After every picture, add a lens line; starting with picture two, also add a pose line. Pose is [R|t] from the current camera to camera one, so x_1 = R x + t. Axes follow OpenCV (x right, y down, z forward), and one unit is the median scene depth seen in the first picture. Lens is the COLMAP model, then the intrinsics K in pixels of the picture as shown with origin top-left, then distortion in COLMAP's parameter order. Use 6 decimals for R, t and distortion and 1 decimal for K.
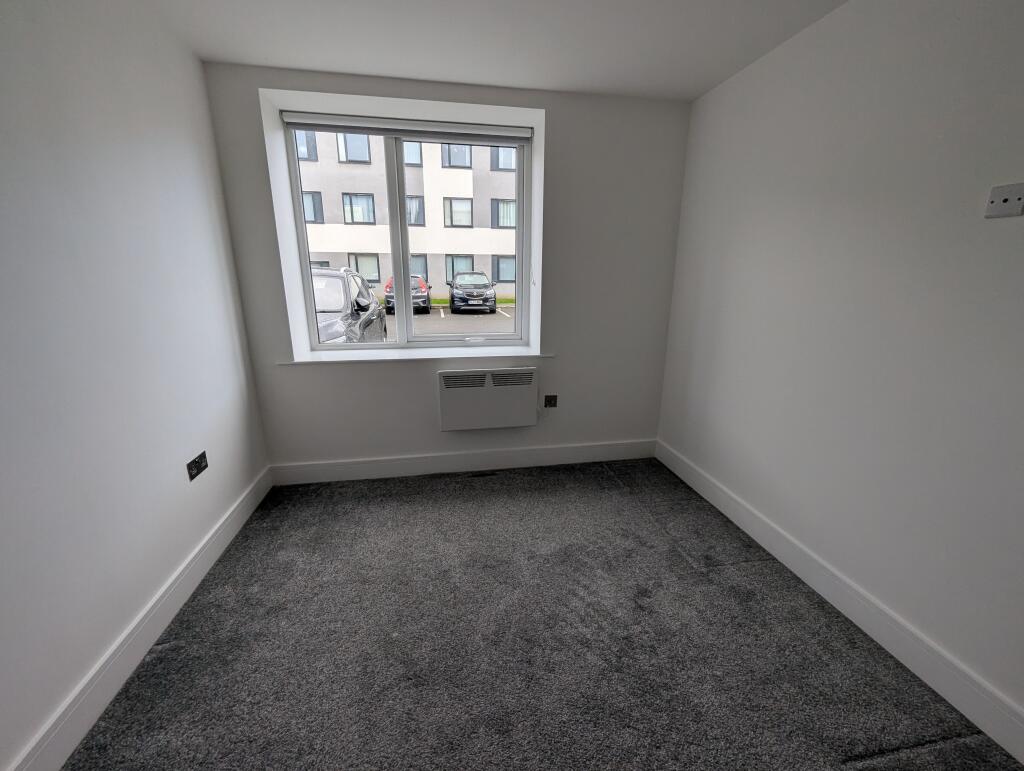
lens RADIAL K [[427.7, 0, 513.6], [0, 427.7, 388.0], [0, 0, 1]] dist [0.000035, -0.000054]
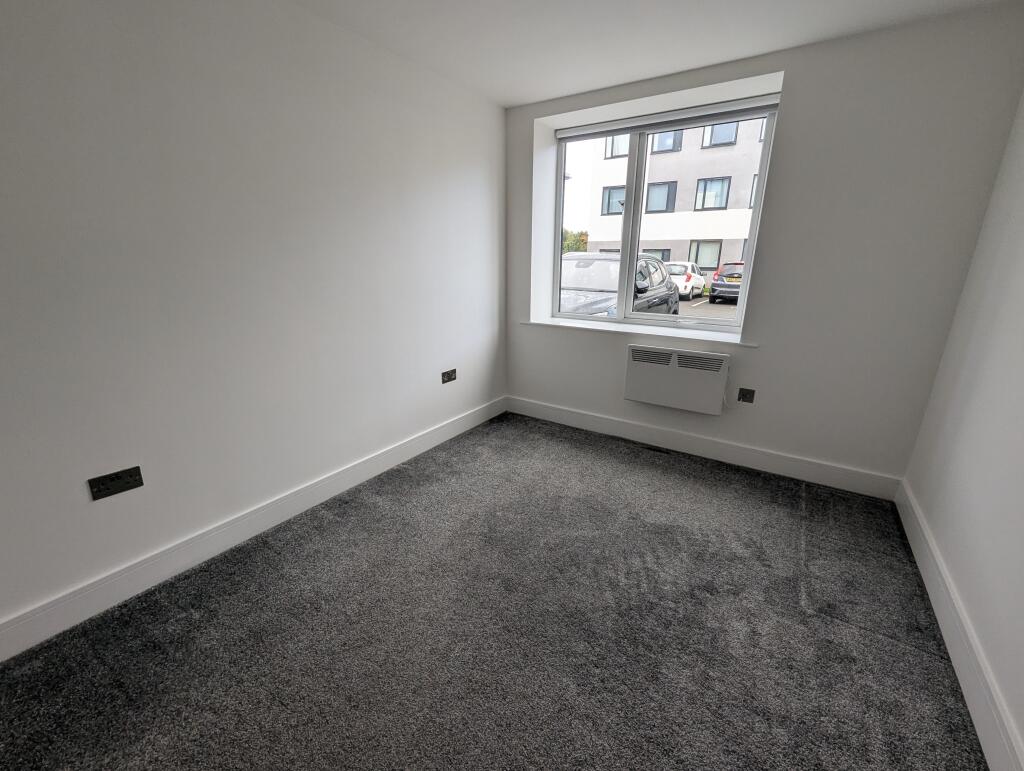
lens RADIAL K [[426.2, 0, 511.0], [0, 426.2, 387.6], [0, 0, 1]] dist [-0.003627, 0.000025]
pose [[0.720544, 0.200403, -0.663818, 0.354523], [-0.182980, 0.978345, 0.096741, 0.019617], [0.668831, 0.051759, 0.741611, -0.015811]]
